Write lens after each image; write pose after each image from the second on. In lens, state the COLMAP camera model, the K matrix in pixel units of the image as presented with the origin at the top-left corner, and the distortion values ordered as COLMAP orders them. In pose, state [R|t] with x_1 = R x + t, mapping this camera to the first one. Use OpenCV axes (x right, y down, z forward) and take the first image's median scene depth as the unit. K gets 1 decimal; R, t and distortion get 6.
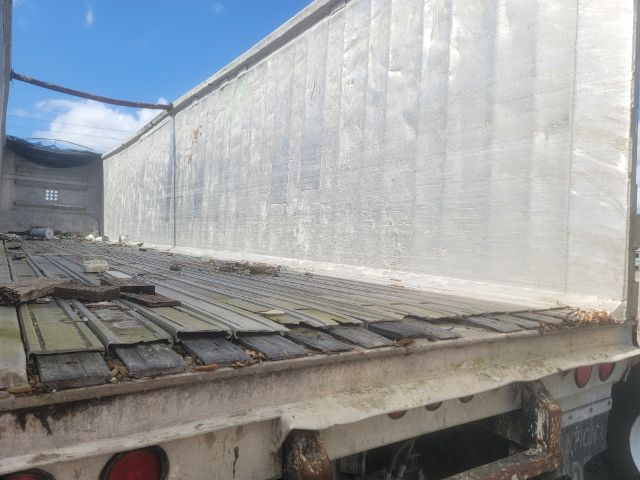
lens RADIAL K [[466.4, 0, 319.8], [0, 466.4, 240.5], [0, 0, 1]] dist [-0.000373, 0.000994]
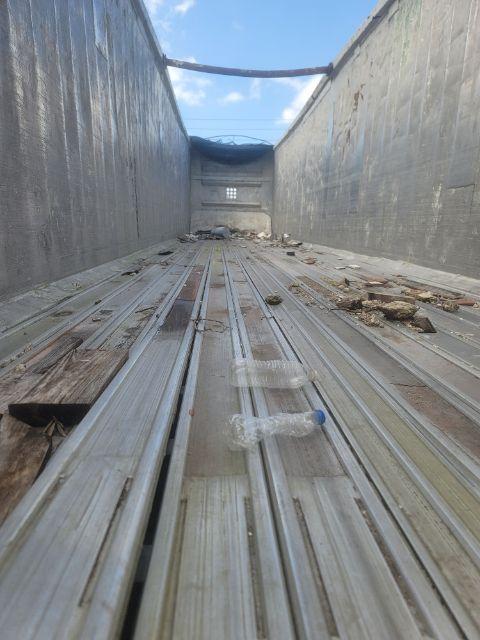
lens RADIAL K [[469.2, 0, 236.1], [0, 469.2, 340.0], [0, 0, 1]] dist [0.023332, -0.004604]
pose [[0.854595, 0.096756, -0.510201, -0.001438], [0.018967, 0.976017, 0.216866, -0.009183], [0.518948, -0.195010, 0.832265, 0.116024]]
